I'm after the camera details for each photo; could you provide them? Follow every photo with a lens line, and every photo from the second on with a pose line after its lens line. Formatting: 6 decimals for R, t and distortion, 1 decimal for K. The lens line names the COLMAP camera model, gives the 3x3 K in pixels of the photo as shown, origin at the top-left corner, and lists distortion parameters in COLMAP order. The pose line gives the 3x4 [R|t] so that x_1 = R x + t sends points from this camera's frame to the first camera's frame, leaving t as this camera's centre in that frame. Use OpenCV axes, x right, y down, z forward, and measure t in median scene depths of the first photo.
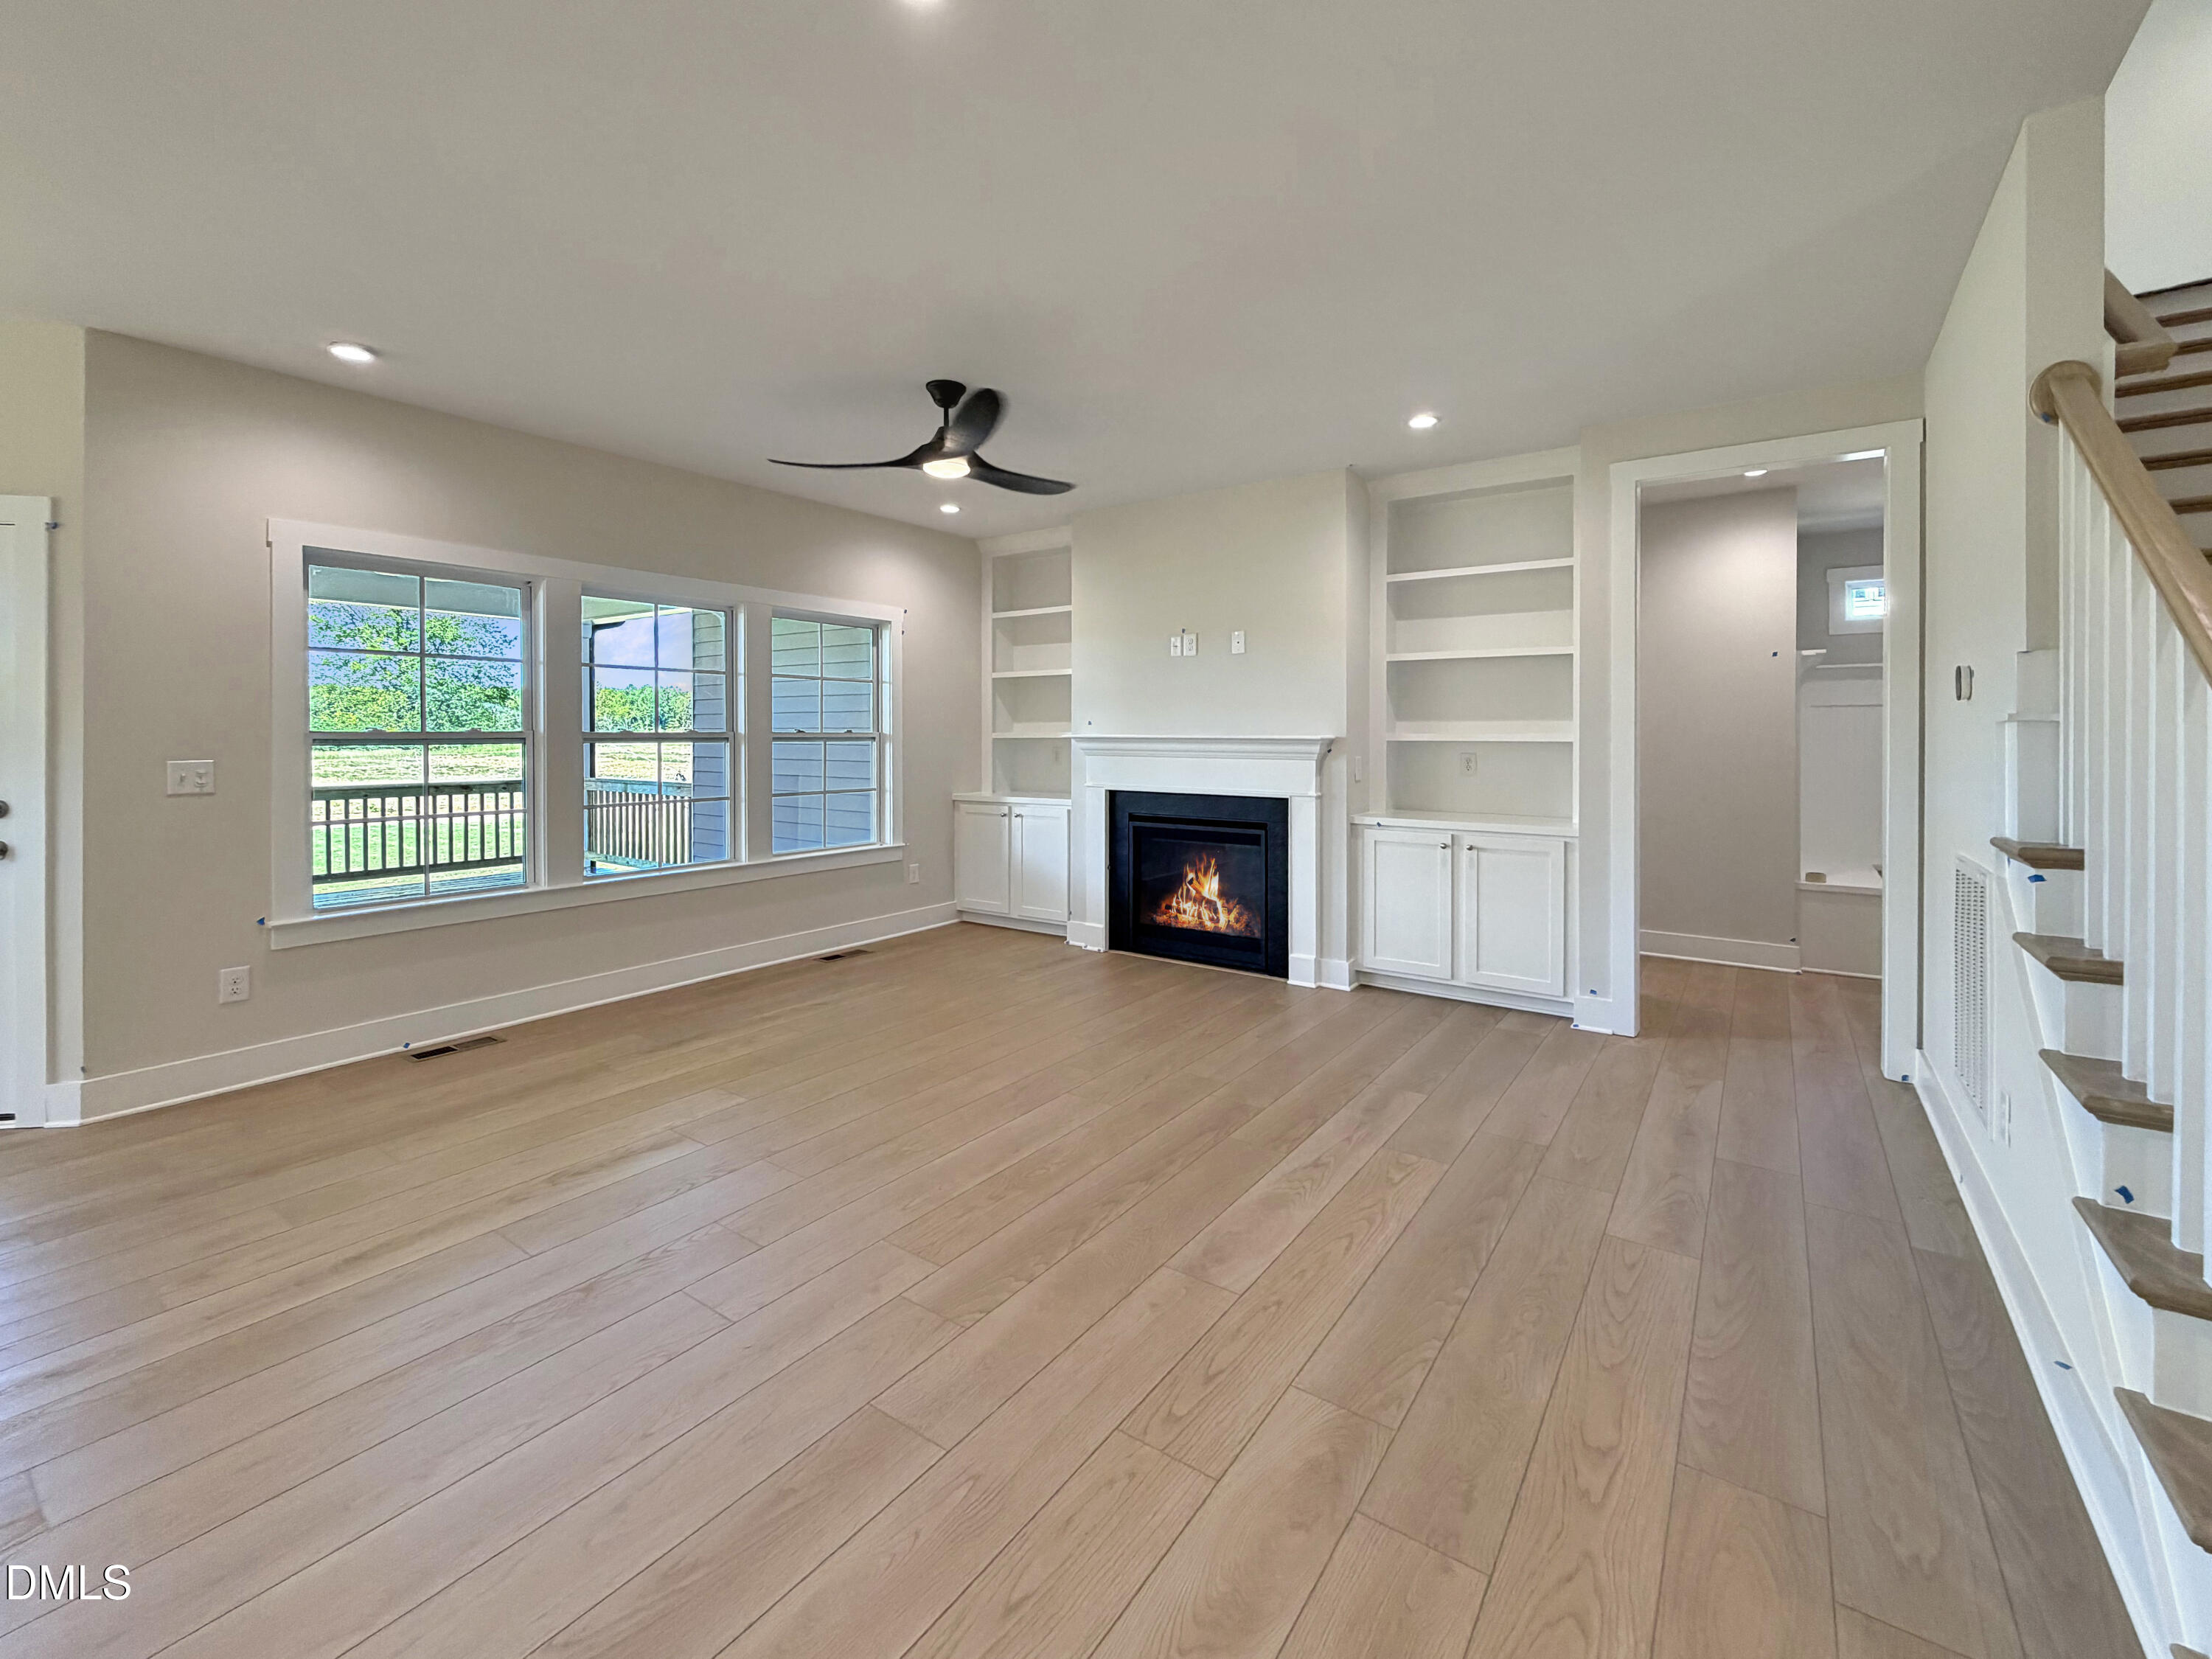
lens RADIAL K [[934.5, 0, 1113.1], [0, 934.5, 746.4], [0, 0, 1]] dist [0.001617, 0.000289]
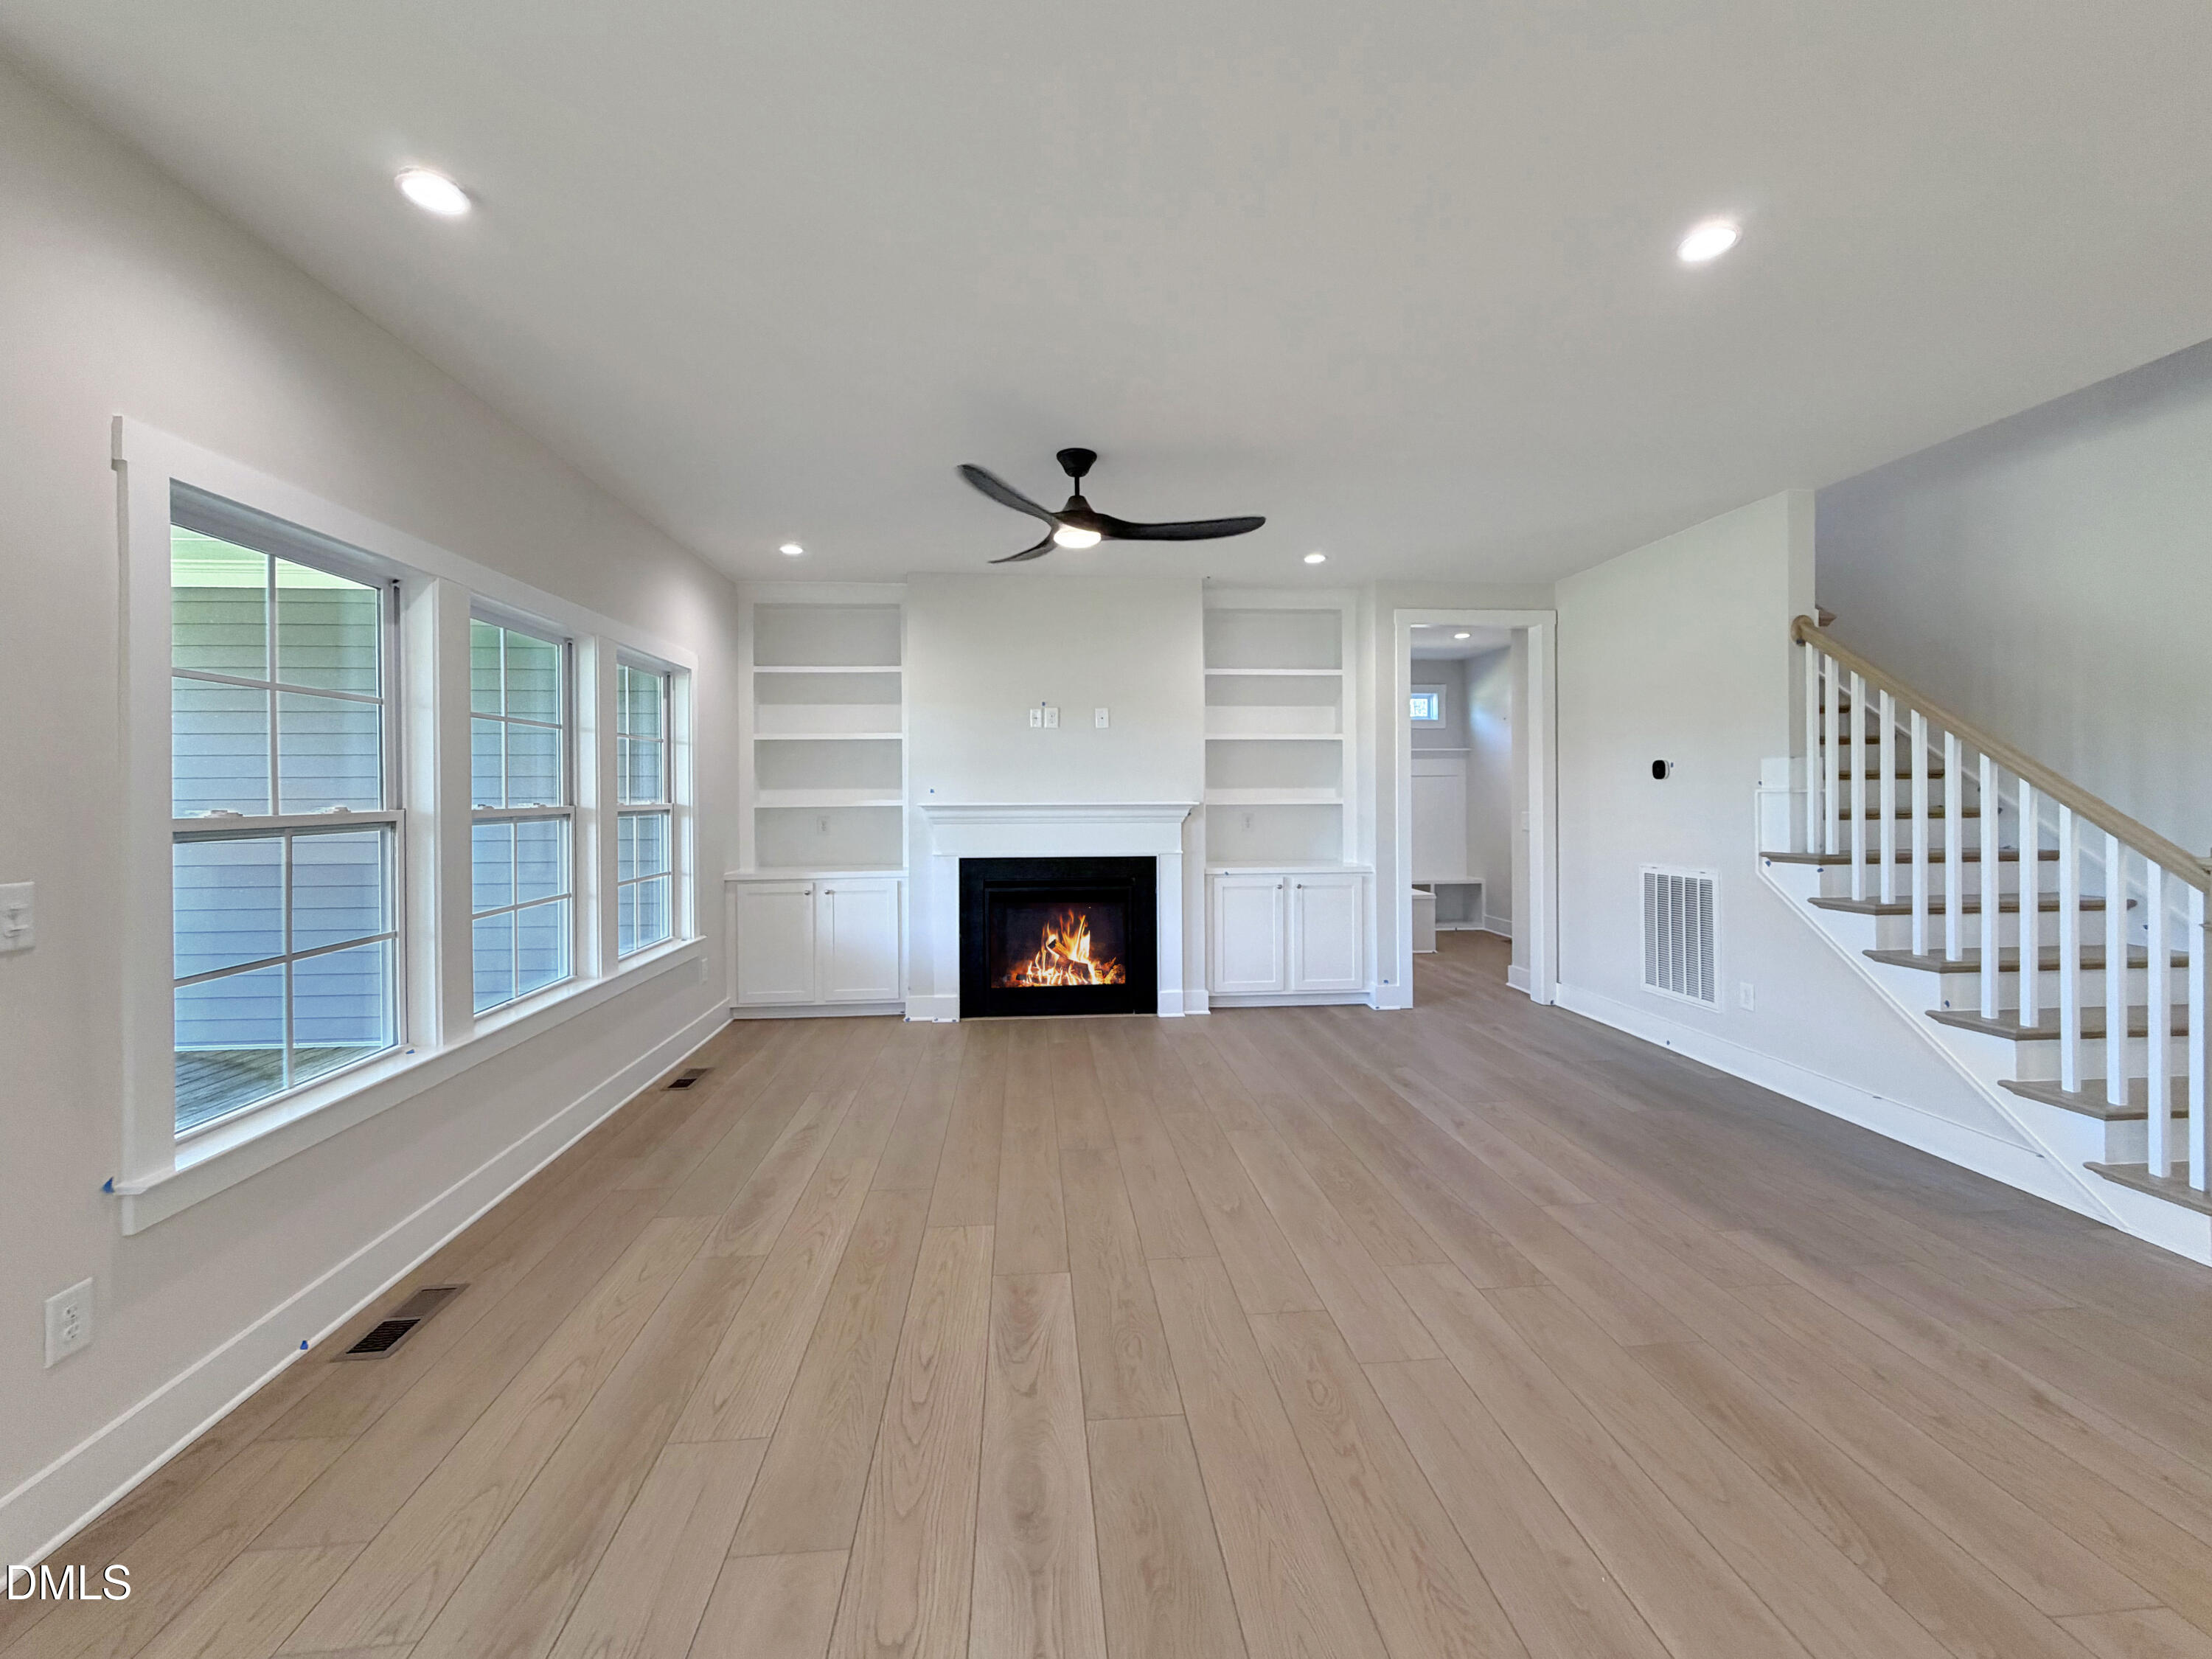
lens RADIAL K [[910.9, 0, 1074.3], [0, 910.9, 799.3], [0, 0, 1]] dist [0.000514, -0.000431]
pose [[0.773436, -0.011070, 0.633778, -0.586617], [0.016337, 0.999863, -0.002473, -0.013273], [-0.633664, 0.012266, 0.773511, 0.190564]]
